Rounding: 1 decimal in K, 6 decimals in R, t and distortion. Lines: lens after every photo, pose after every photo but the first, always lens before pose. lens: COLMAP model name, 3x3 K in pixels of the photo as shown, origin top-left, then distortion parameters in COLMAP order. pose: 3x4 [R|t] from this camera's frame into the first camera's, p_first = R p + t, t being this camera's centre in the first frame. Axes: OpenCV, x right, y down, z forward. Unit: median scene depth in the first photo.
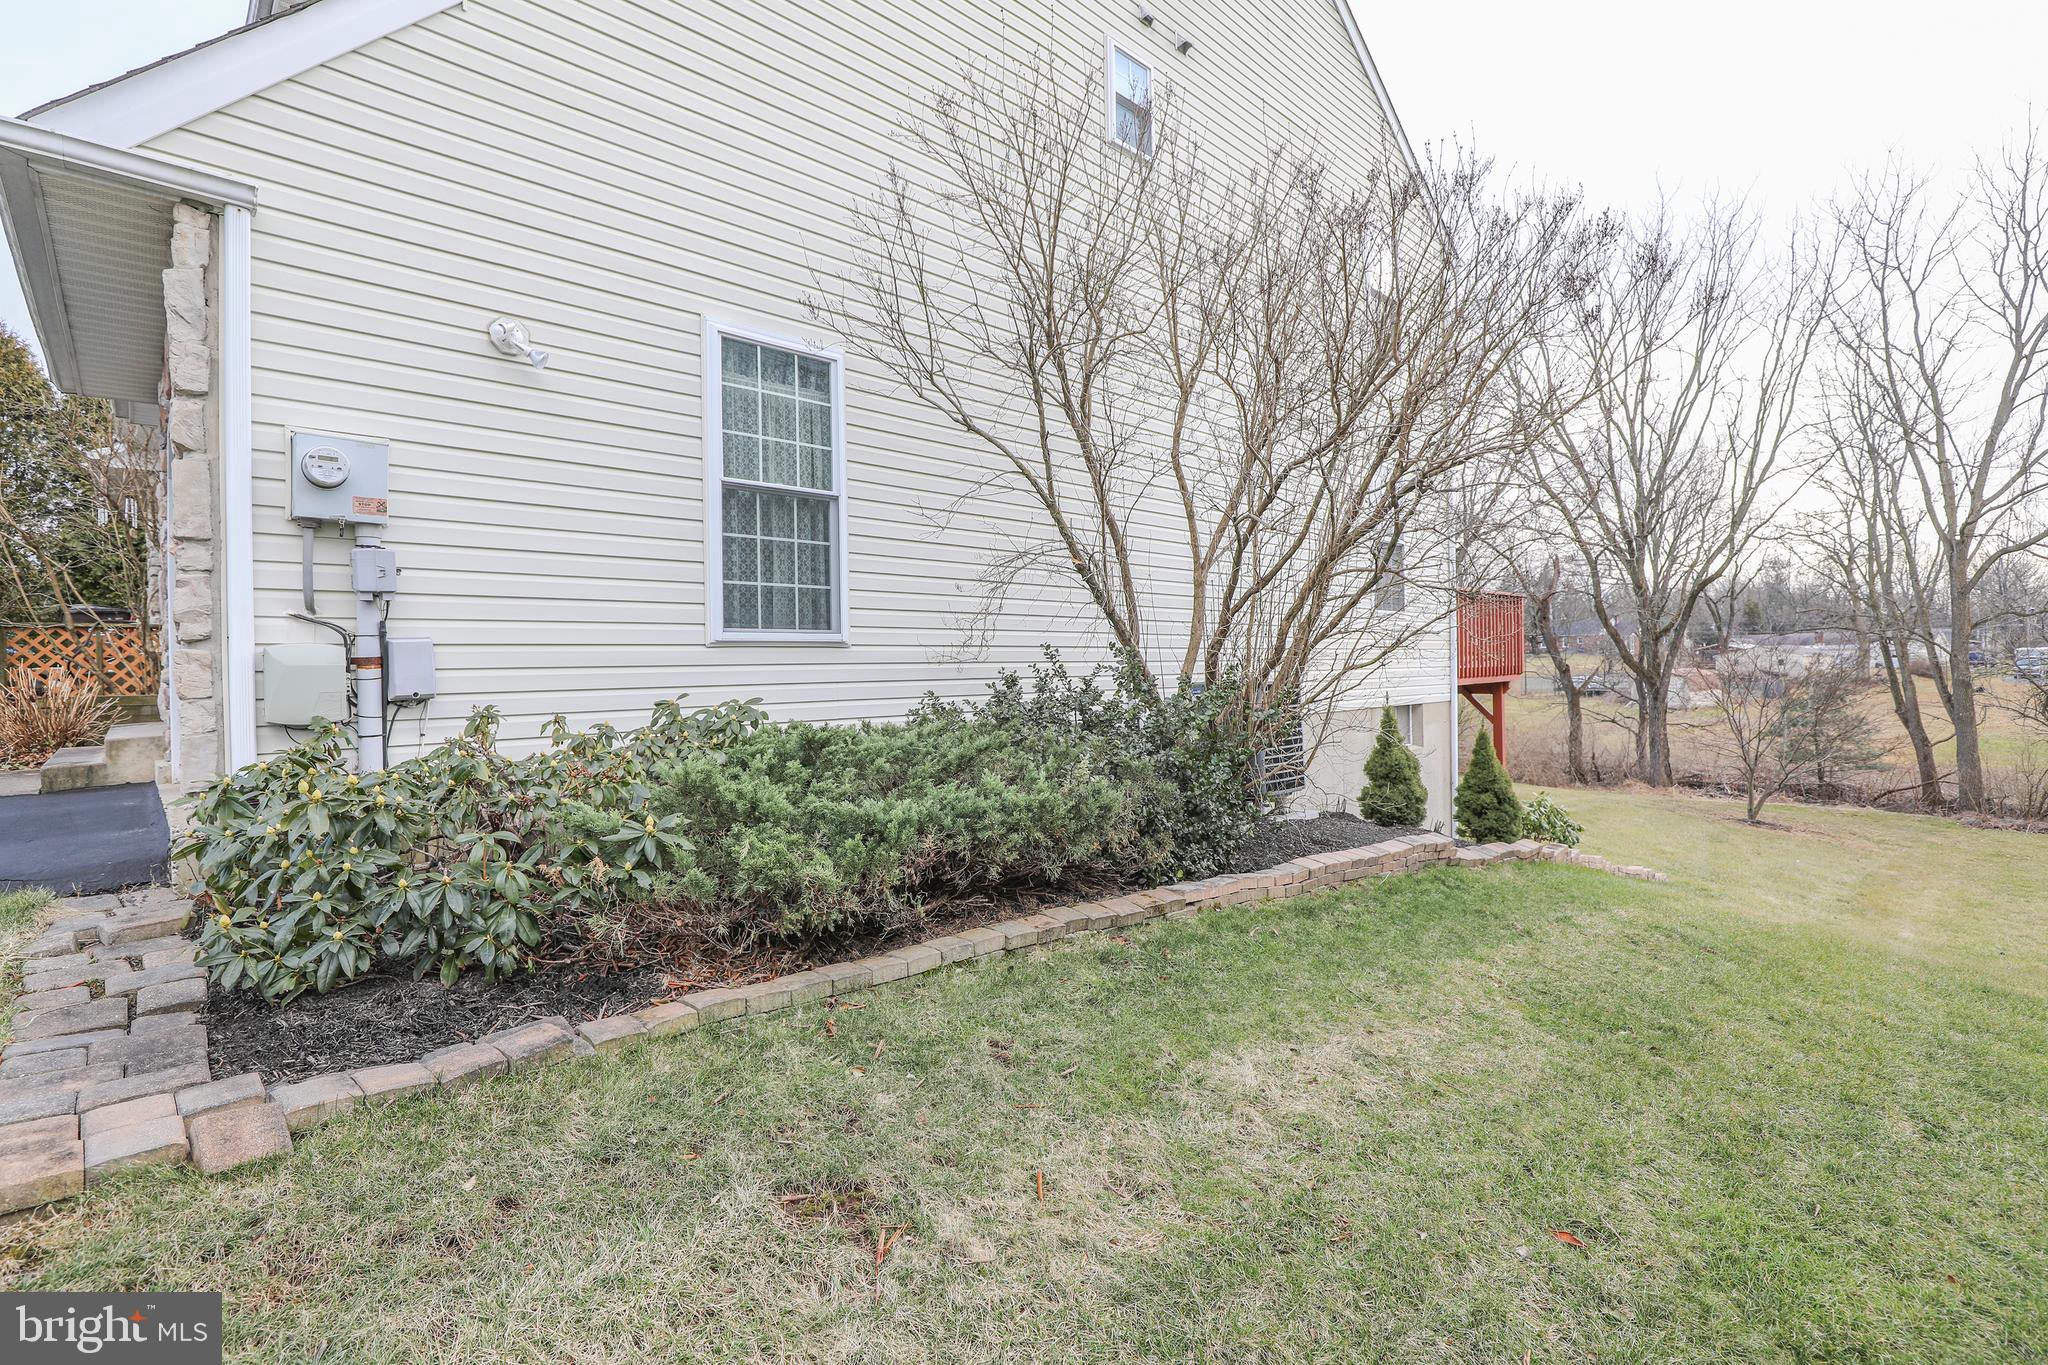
lens RADIAL K [[952.0, 0, 1024.8], [0, 952.0, 653.5], [0, 0, 1]] dist [-0.001598, 0.007329]
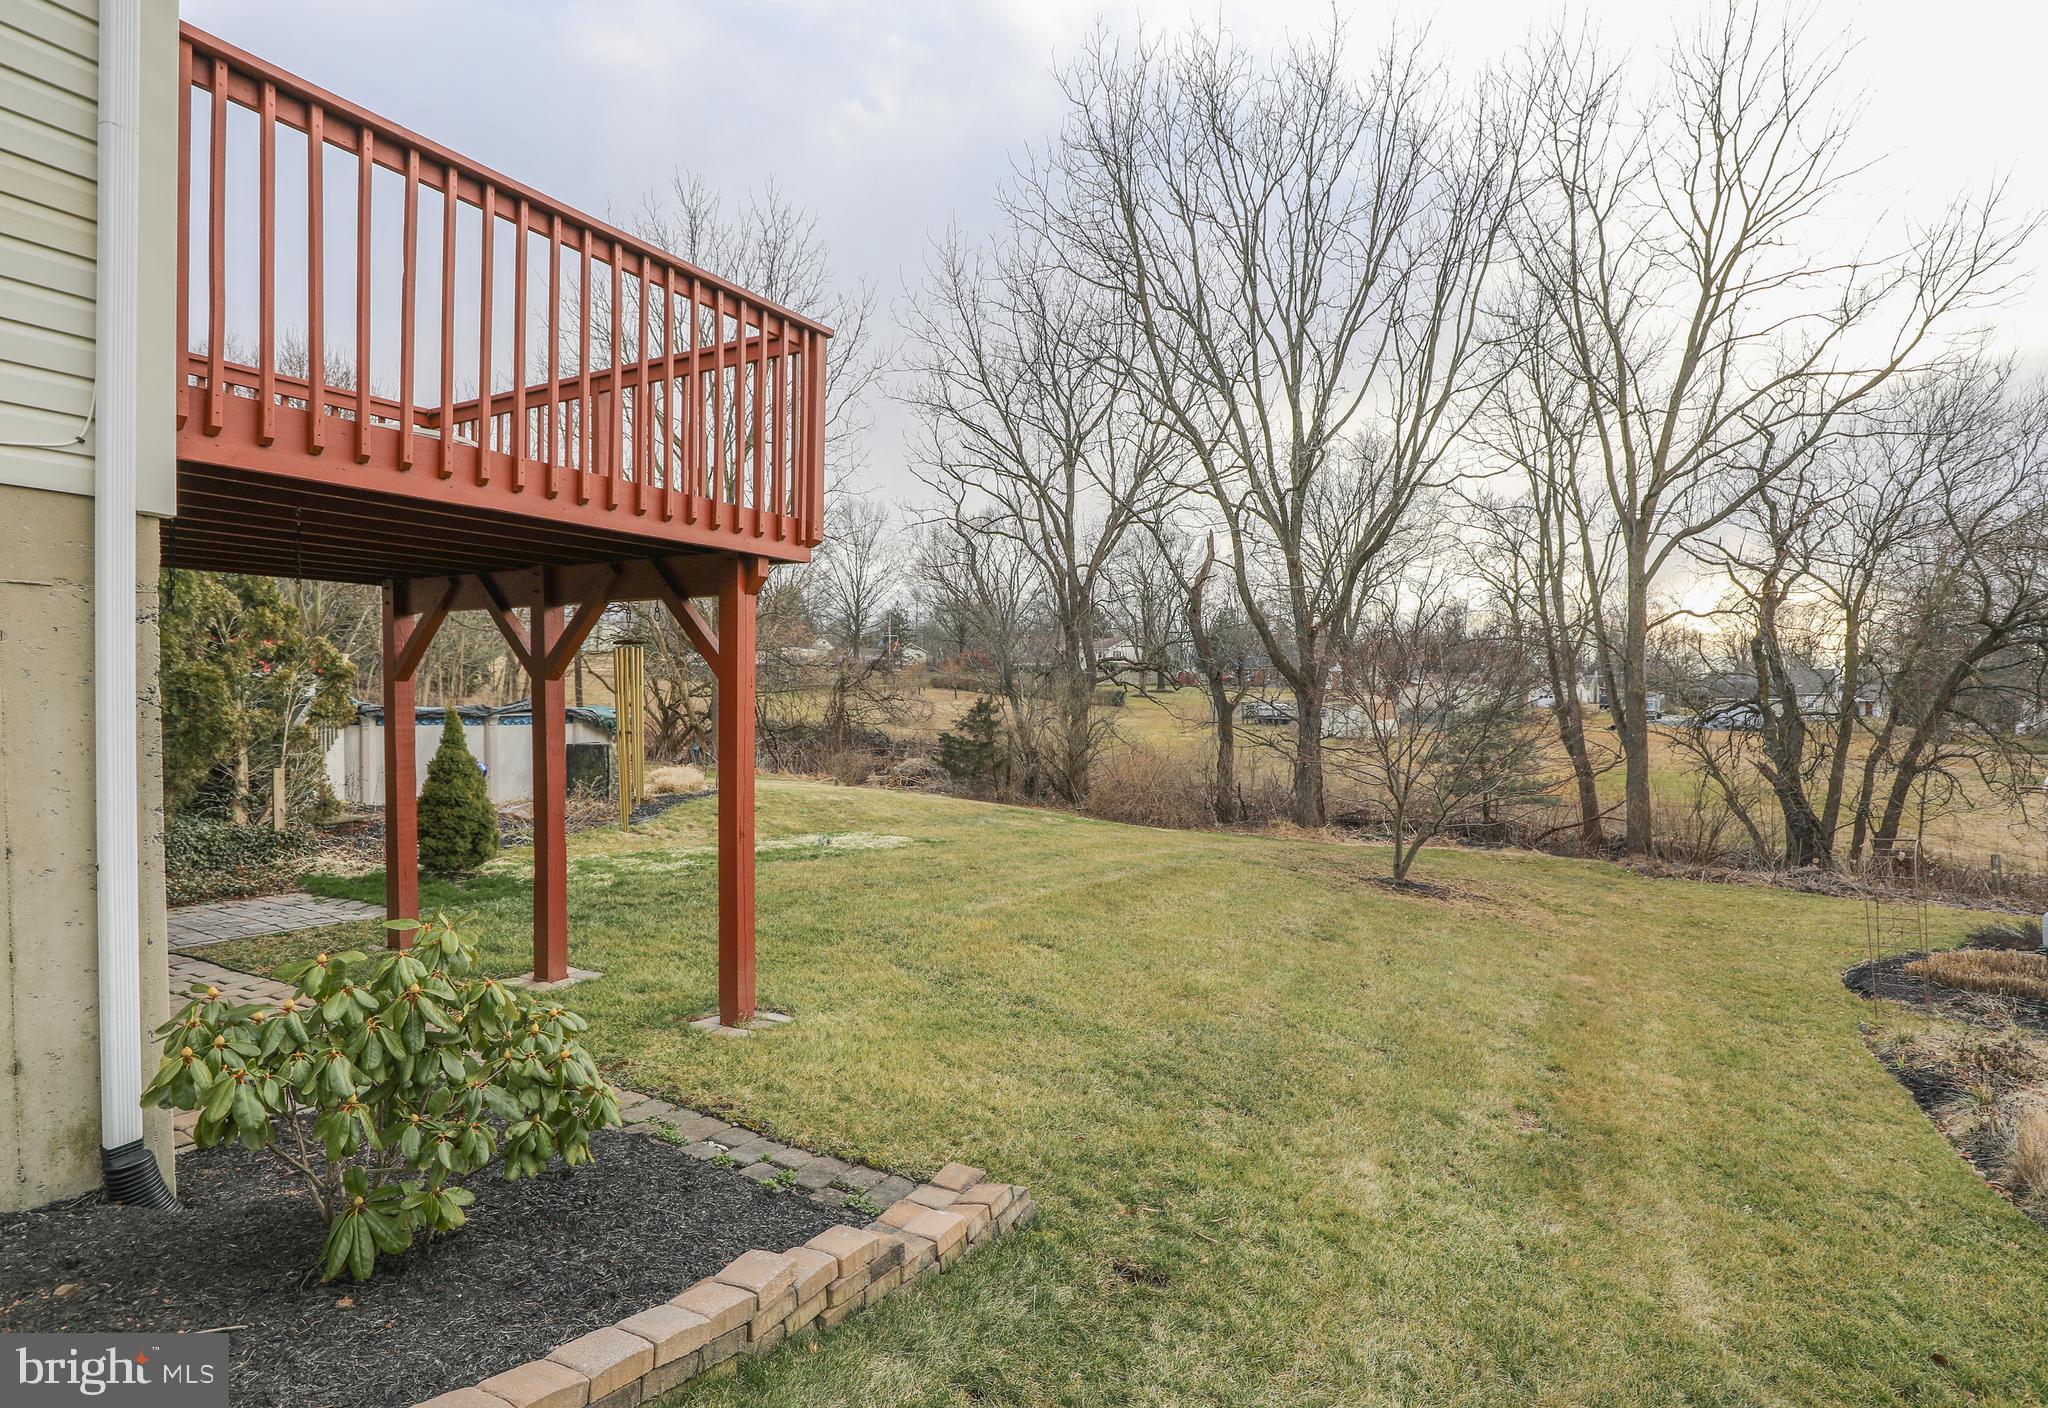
lens RADIAL K [[1005.4, 0, 1024.0], [0, 1005.4, 704.0], [0, 0, 1]] dist [0.001400, -0.000098]
pose [[0.964974, 0.022908, 0.261345, 0.241053], [-0.028257, 0.999461, 0.016727, 0.035381], [-0.260821, -0.023526, 0.965101, 0.293378]]
